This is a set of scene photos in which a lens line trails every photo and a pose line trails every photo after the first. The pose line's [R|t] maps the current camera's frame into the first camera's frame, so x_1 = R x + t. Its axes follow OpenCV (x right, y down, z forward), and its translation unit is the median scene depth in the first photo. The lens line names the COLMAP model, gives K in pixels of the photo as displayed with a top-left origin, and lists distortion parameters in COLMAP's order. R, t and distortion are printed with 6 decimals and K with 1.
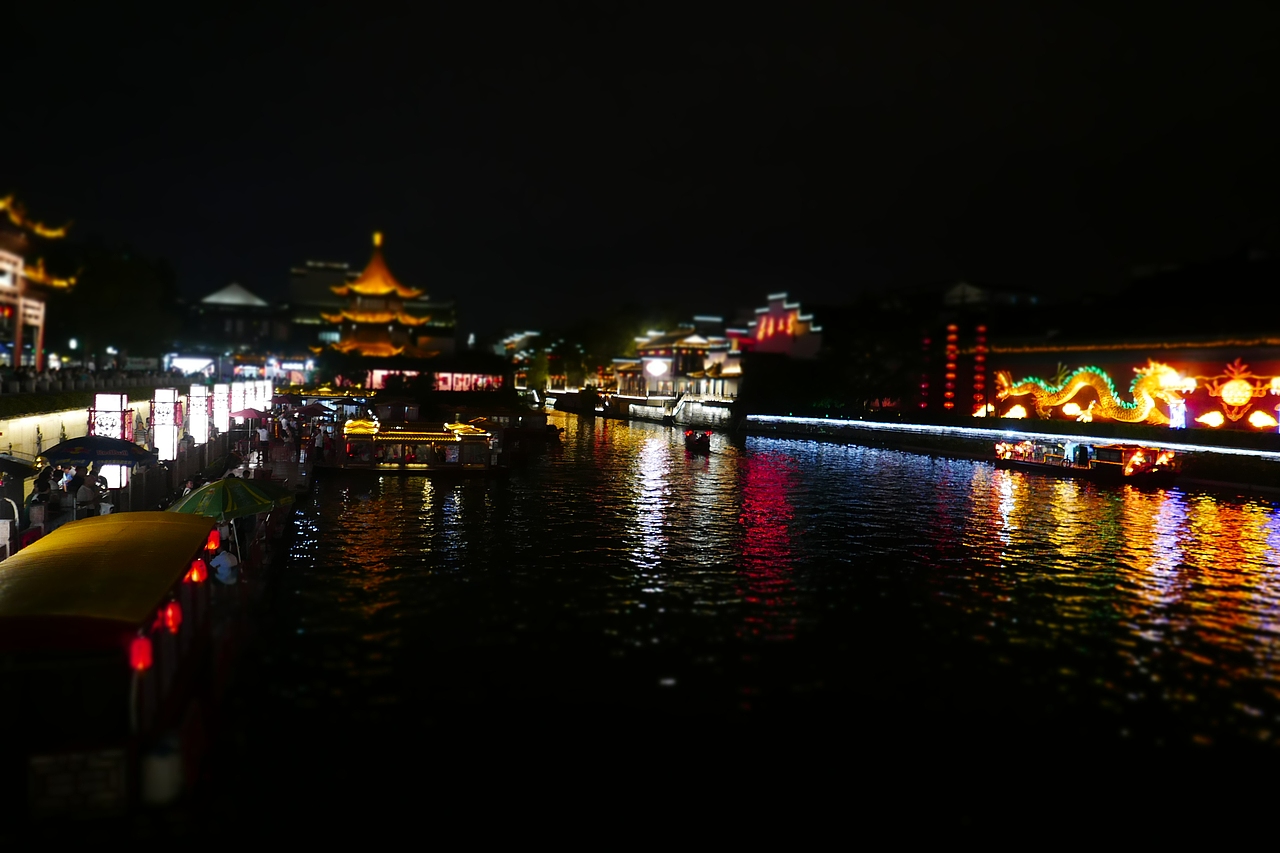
lens RADIAL K [[879.4, 0, 640.0], [0, 879.4, 426.5], [0, 0, 1]] dist [-0.025099, 0.000869]
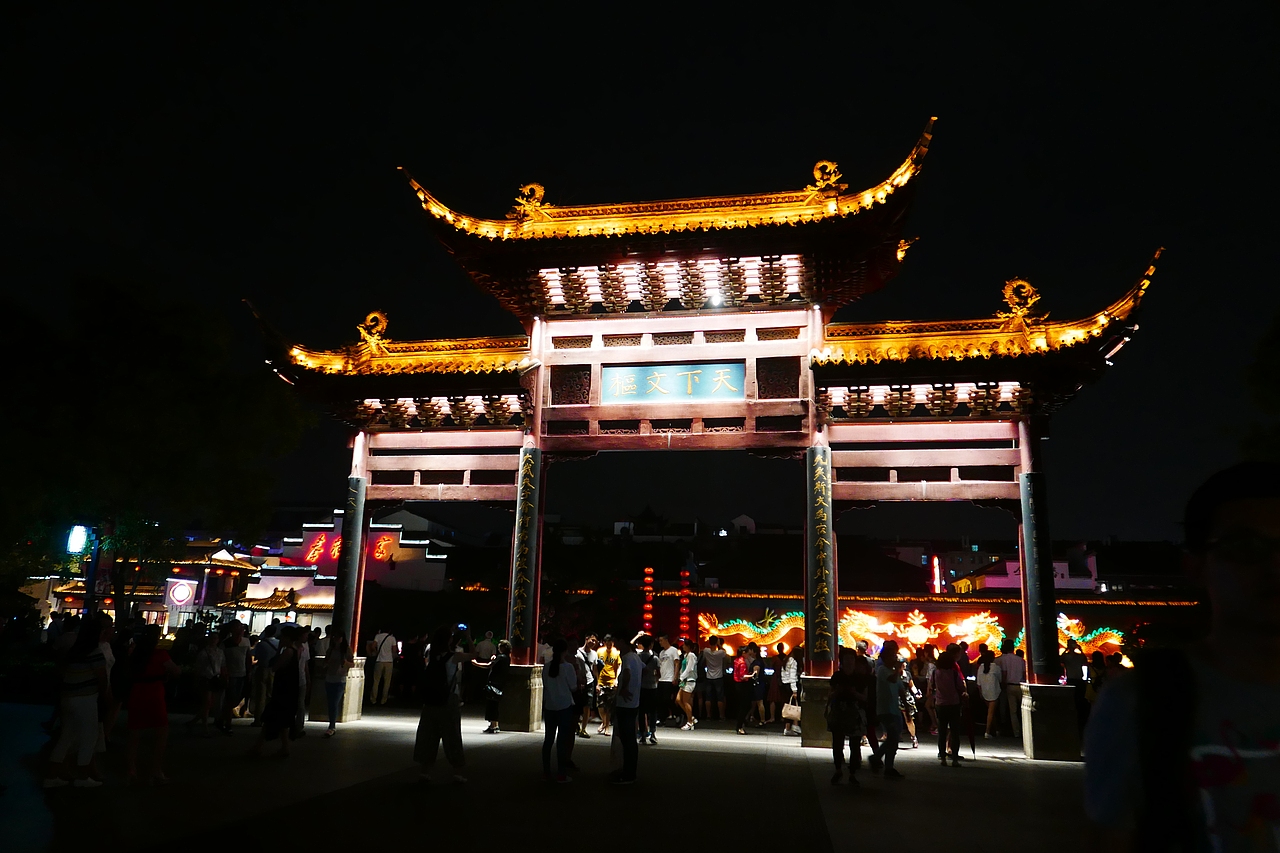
lens RADIAL K [[879.4, 0, 640.0], [0, 879.4, 426.5], [0, 0, 1]] dist [-0.025099, 0.000869]
pose [[0.469930, 0.185770, 0.862934, -0.632768], [0.027619, 0.974030, -0.224727, -0.044832], [-0.882271, 0.129439, 0.452596, 0.522494]]
